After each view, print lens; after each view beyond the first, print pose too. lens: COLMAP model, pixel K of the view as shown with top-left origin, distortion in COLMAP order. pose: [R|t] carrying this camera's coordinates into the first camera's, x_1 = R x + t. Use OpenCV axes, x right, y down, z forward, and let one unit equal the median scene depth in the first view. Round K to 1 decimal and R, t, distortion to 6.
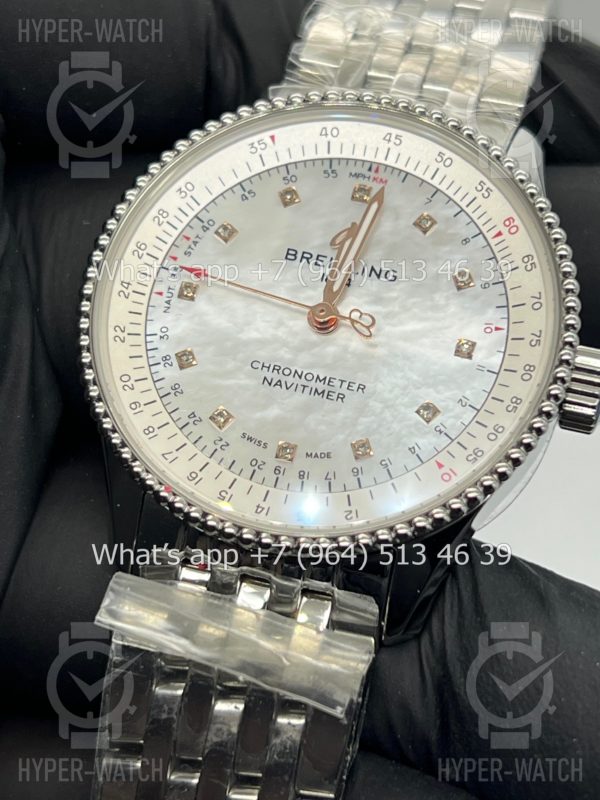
lens RADIAL K [[1874.3, 0, 297.3], [0, 1874.3, 395.1], [0, 0, 1]] dist [0.250992, 0.000000]
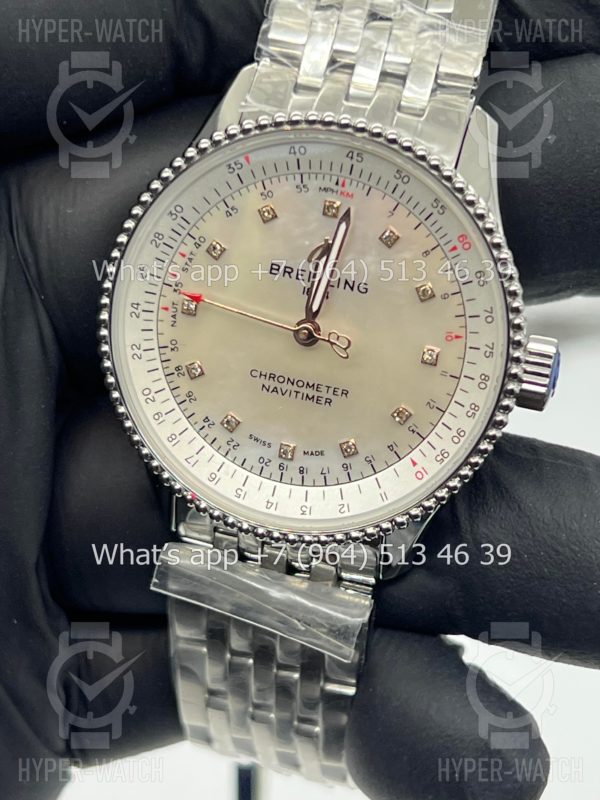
lens RADIAL K [[1874.3, 0, 306.8], [0, 1874.3, 400.0], [0, 0, 1]] dist [0.250992, 0.000000]
pose [[0.992704, -0.074729, -0.094632, 0.120503], [0.110968, 0.873237, 0.474493, -0.556024], [0.047178, -0.481532, 0.875158, -0.031695]]
